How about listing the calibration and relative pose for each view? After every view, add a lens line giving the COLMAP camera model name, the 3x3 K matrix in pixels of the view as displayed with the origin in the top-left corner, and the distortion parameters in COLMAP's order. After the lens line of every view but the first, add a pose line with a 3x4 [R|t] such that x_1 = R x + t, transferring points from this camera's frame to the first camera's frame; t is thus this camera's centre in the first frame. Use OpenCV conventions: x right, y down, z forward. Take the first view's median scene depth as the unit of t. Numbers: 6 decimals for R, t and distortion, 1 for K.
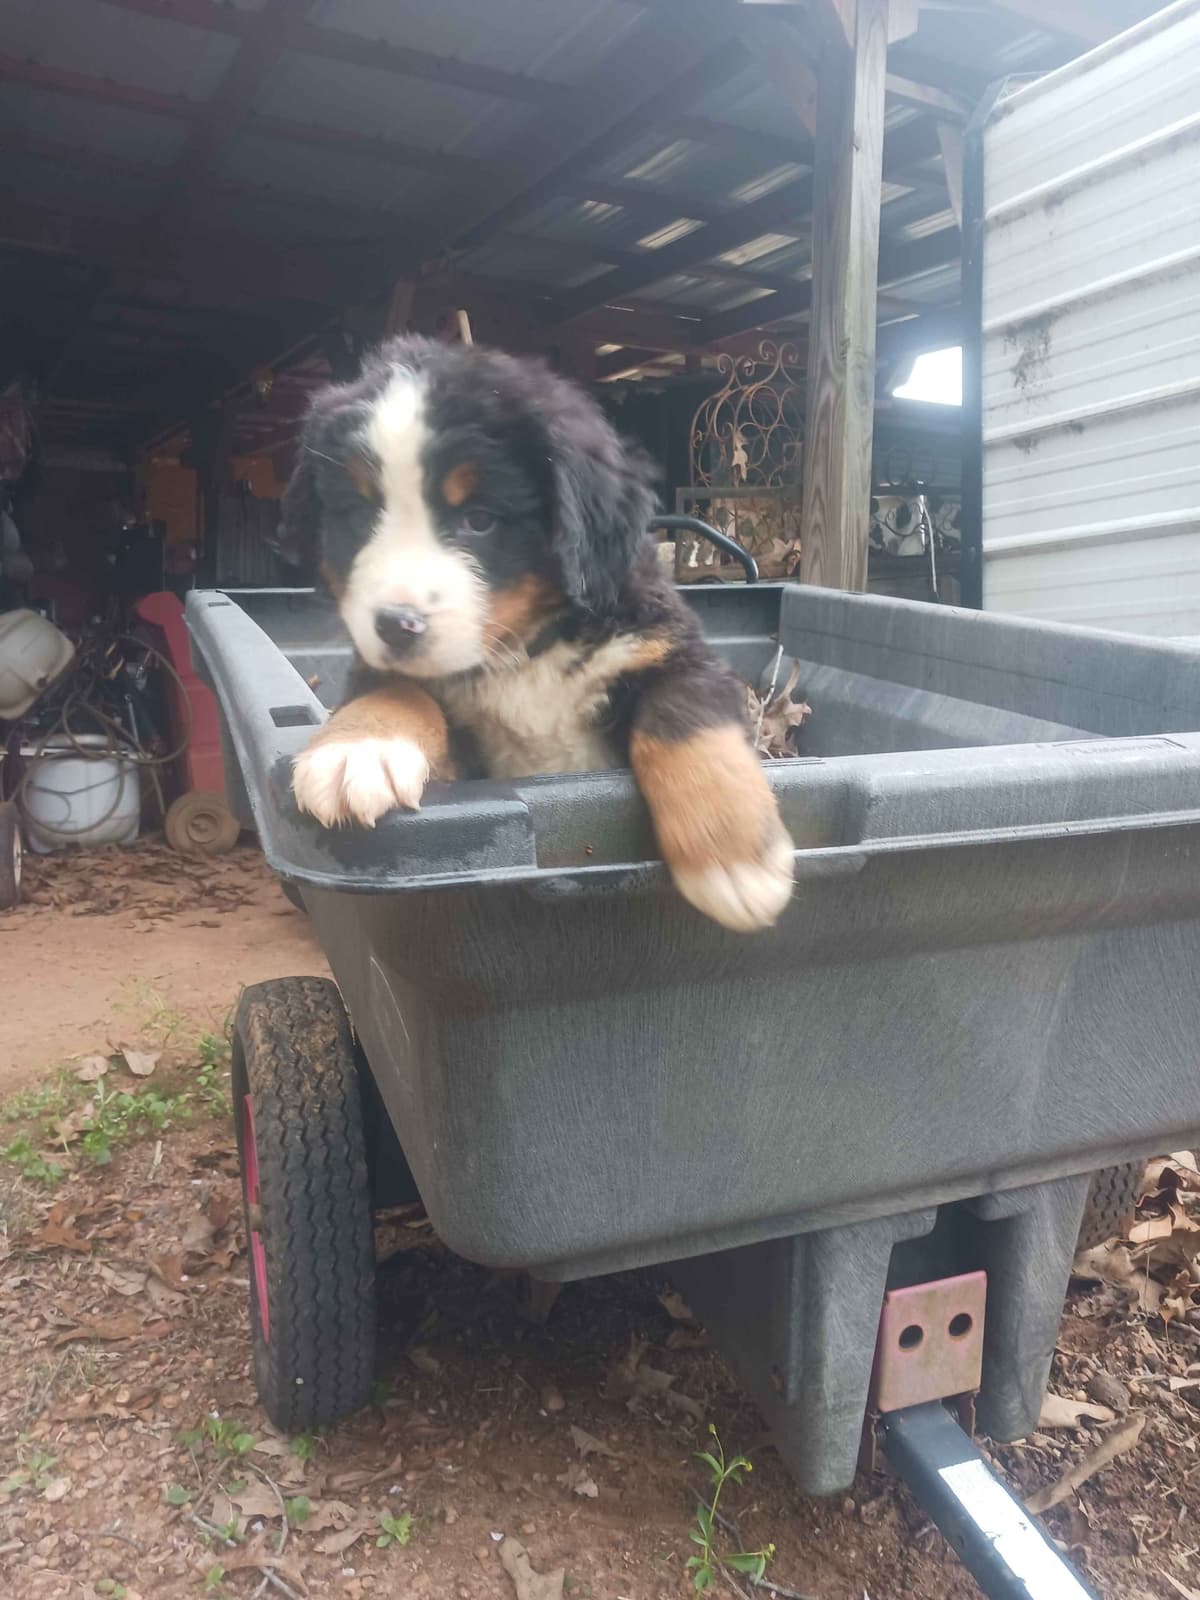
lens RADIAL K [[1292.6, 0, 643.3], [0, 1292.6, 764.6], [0, 0, 1]] dist [-0.017420, -0.000037]
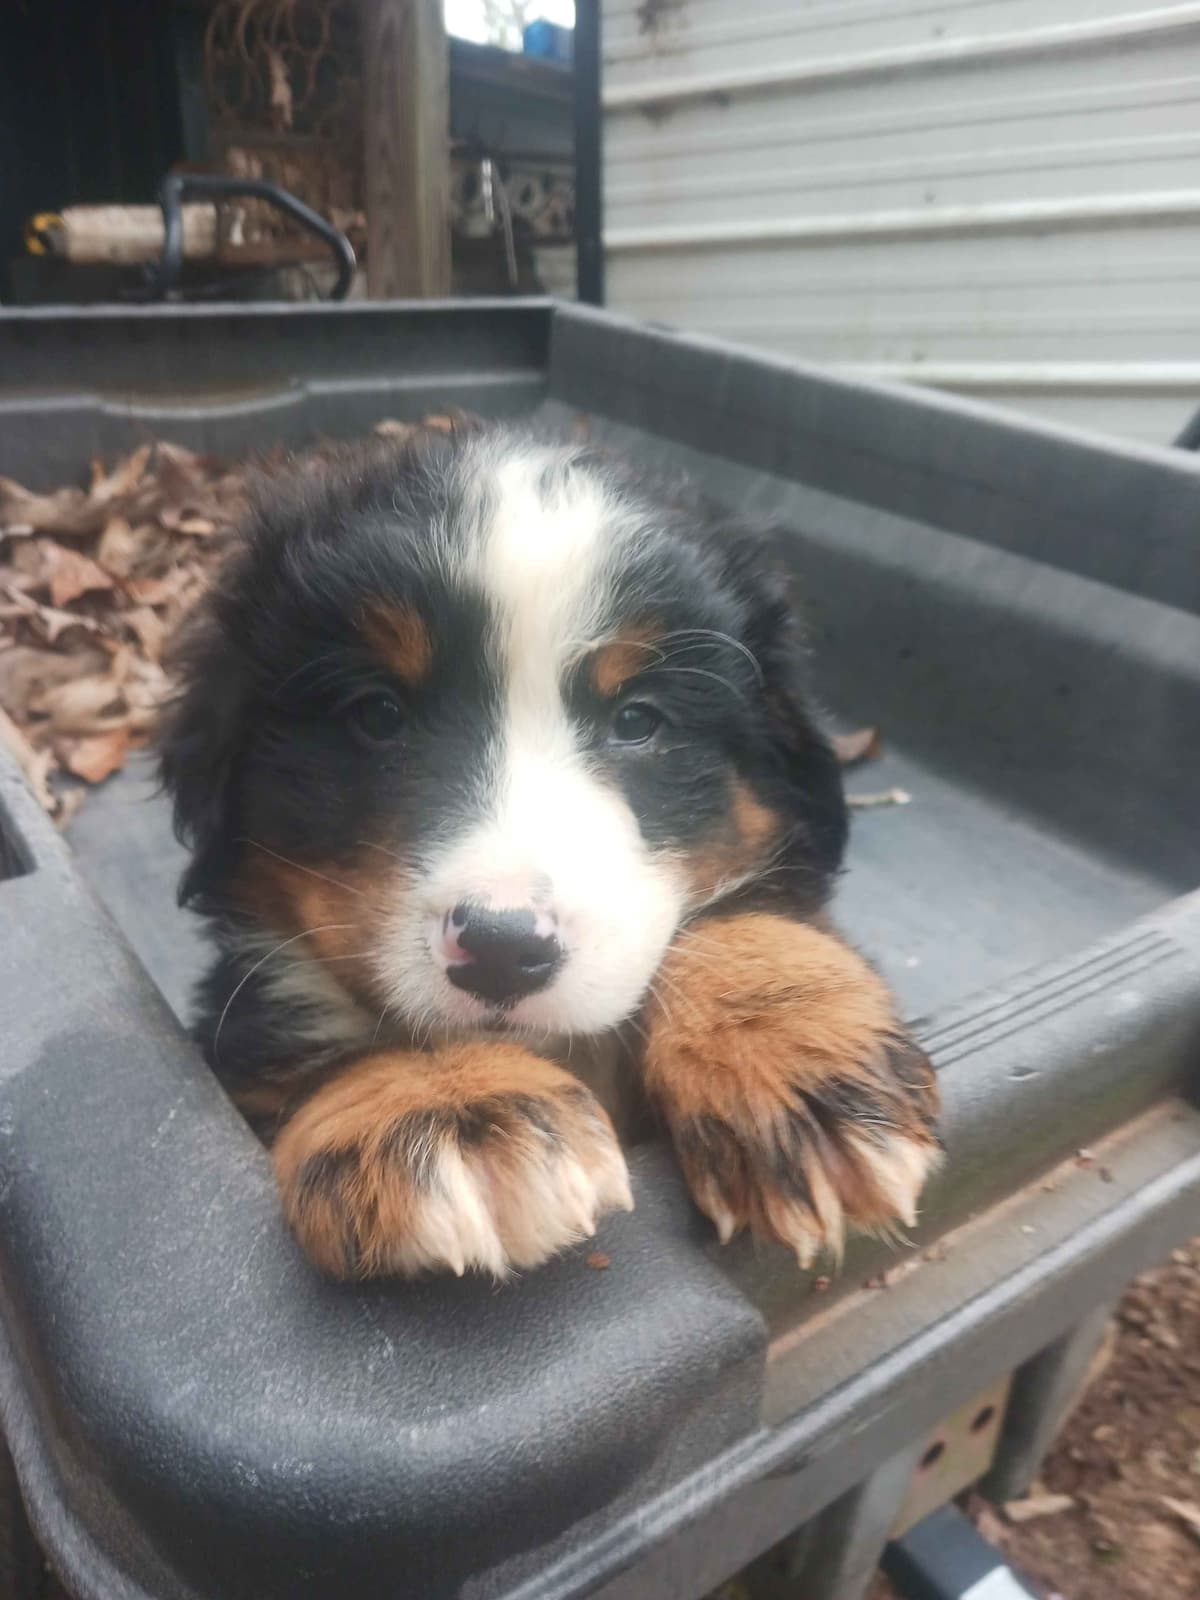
lens RADIAL K [[1292.6, 0, 628.9], [0, 1292.6, 794.5], [0, 0, 1]] dist [-0.017420, -0.000037]
pose [[0.908895, -0.114340, 0.401044, -0.142818], [0.002704, 0.963274, 0.268506, -0.067647], [-0.417016, -0.242959, 0.875824, 0.241474]]
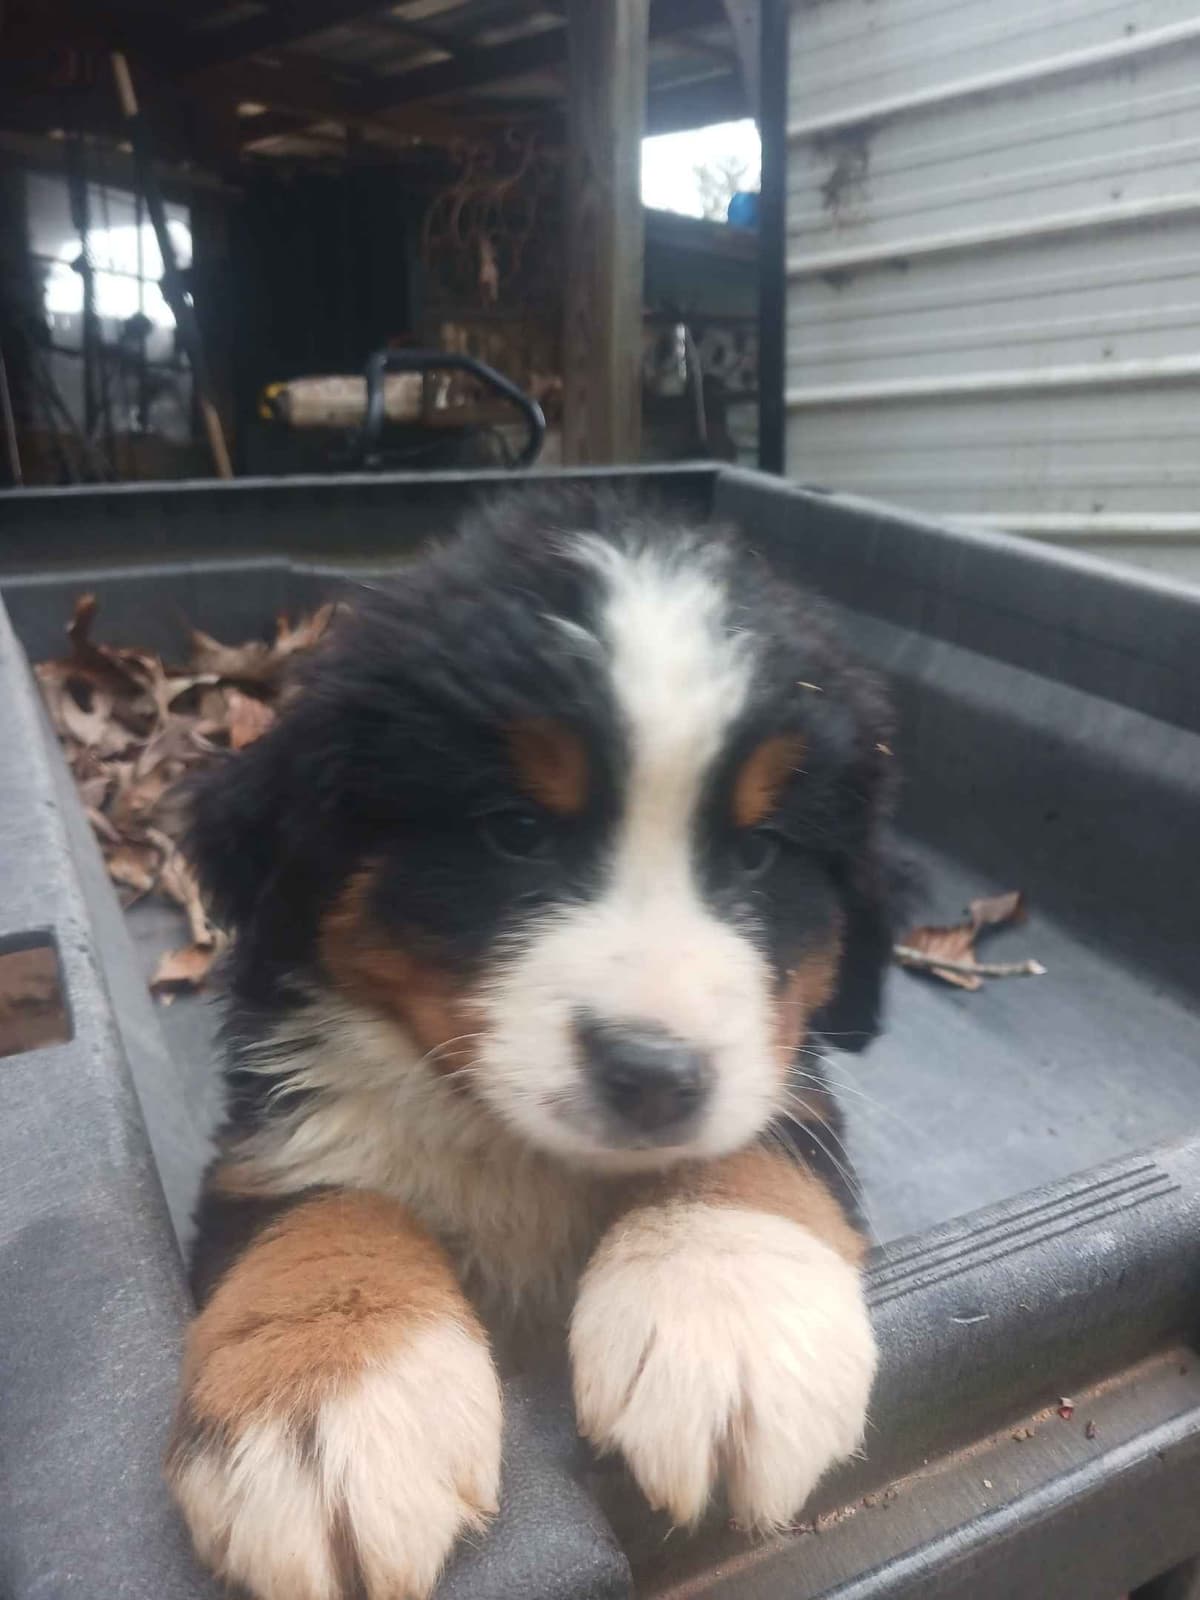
lens RADIAL K [[1292.6, 0, 630.7], [0, 1292.6, 789.6], [0, 0, 1]] dist [-0.017420, -0.000037]
pose [[0.962743, -0.049326, 0.265882, -0.116557], [0.004458, 0.985984, 0.166778, -0.079165], [-0.270382, -0.159379, 0.949469, 0.227583]]
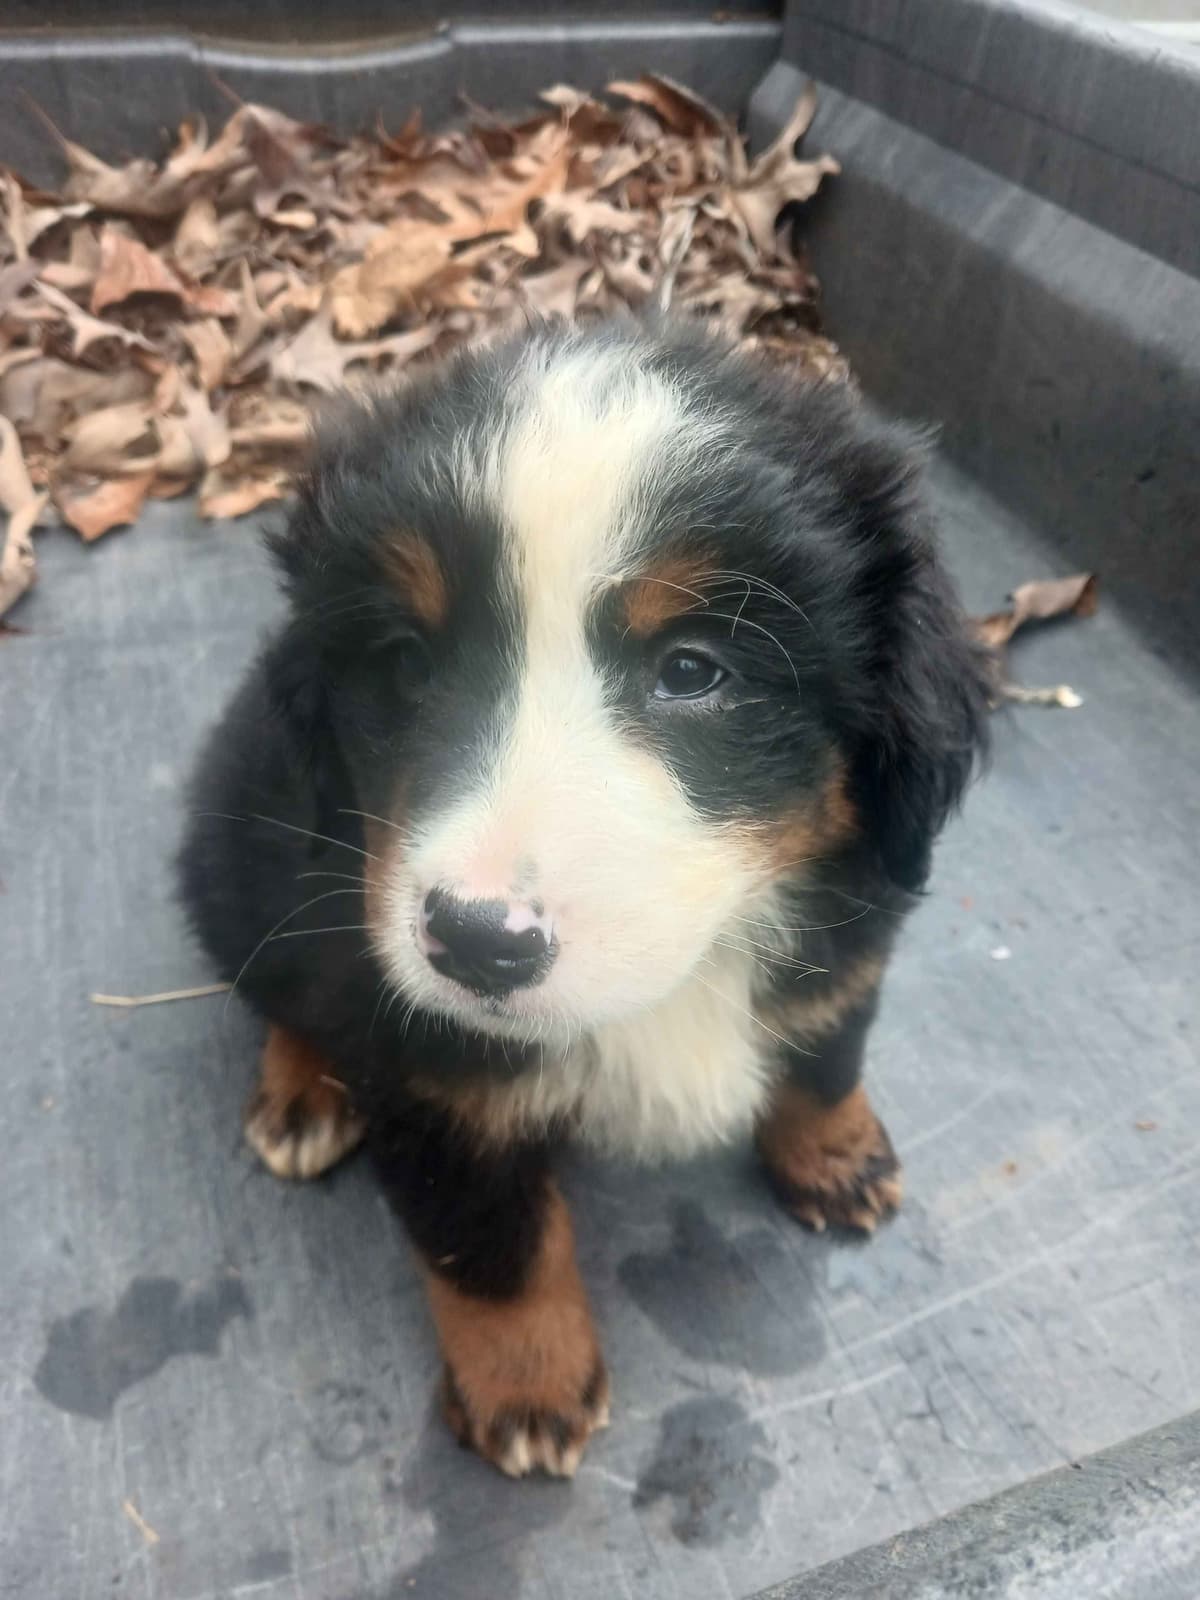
lens RADIAL K [[1308.2, 0, 642.6], [0, 1308.2, 780.0], [0, 0, 1]] dist [-0.037764, 0.031011]
pose [[0.989623, -0.040087, 0.137986, -0.006603], [-0.029985, 0.881542, 0.471153, -0.075372], [-0.140528, -0.470401, 0.871192, 0.336064]]
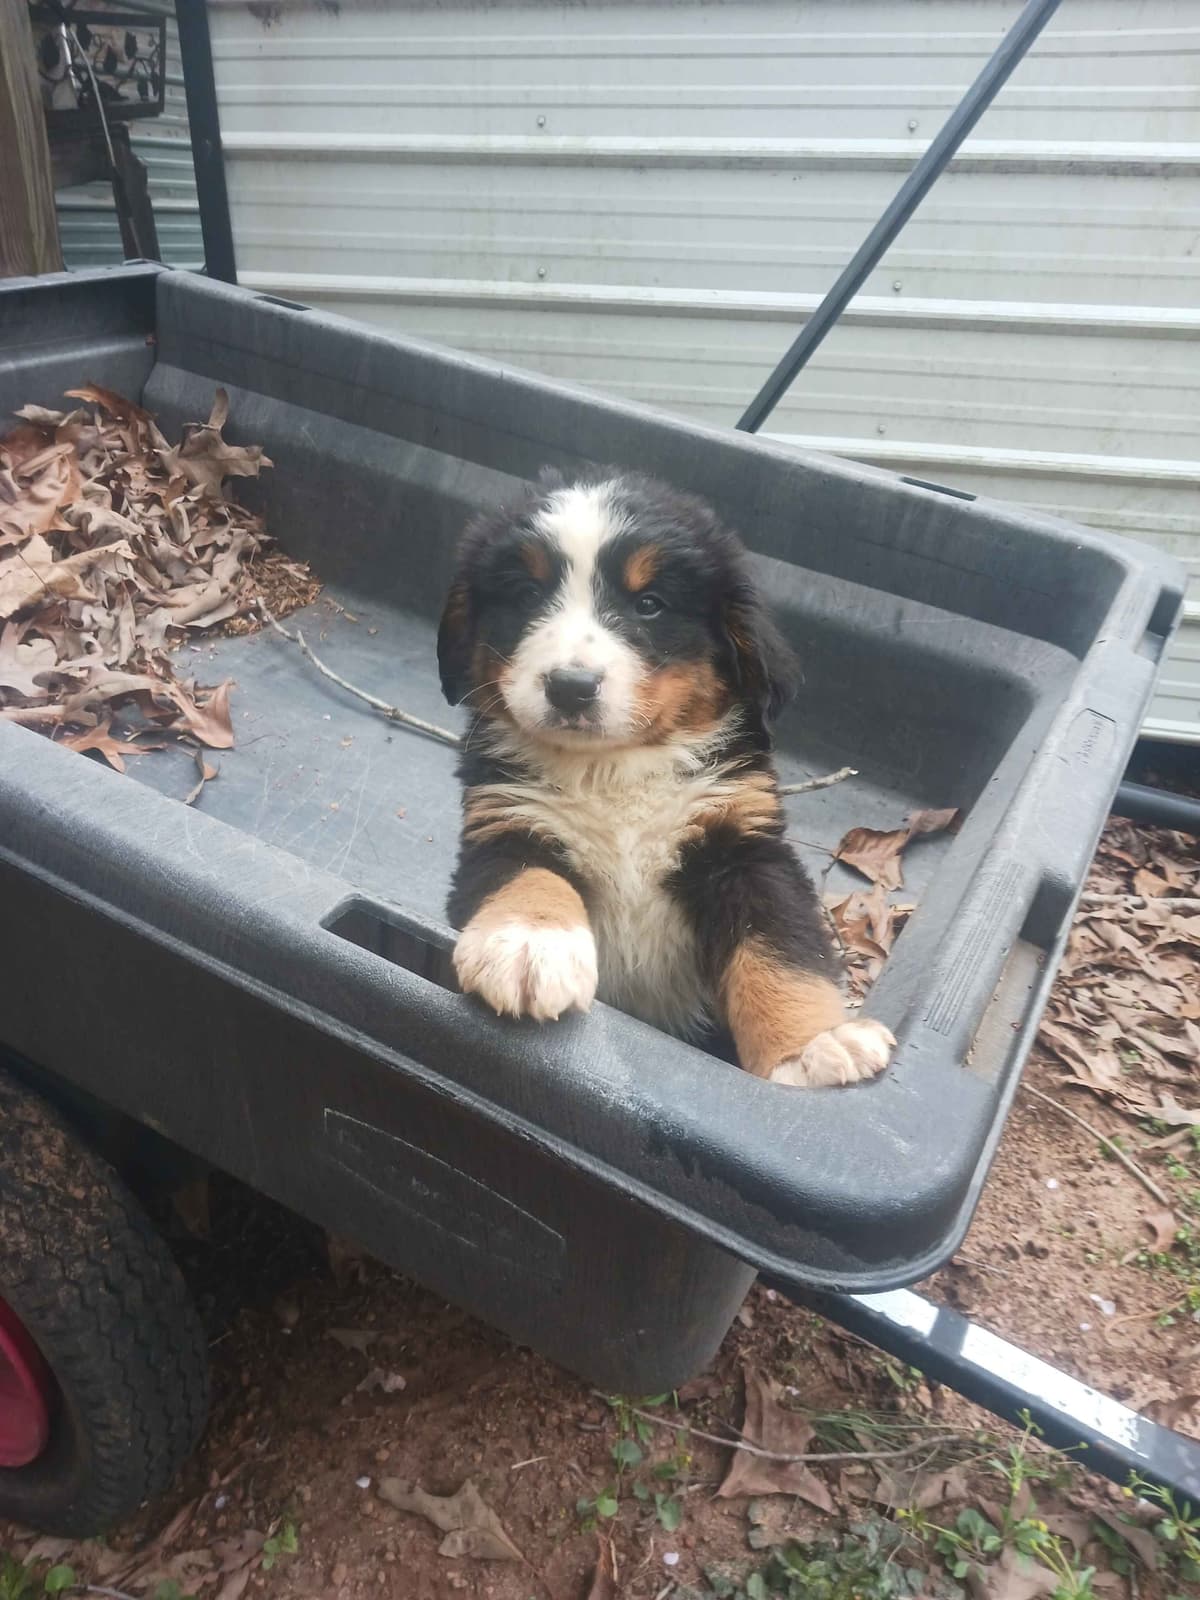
lens RADIAL K [[1275.3, 0, 634.6], [0, 1275.3, 764.1], [0, 0, 1]] dist [0.004686, -0.026882]
pose [[0.727749, -0.256110, 0.636230, -0.249875], [-0.011552, 0.922952, 0.384741, -0.166166], [-0.685746, -0.287345, 0.668719, 0.198628]]
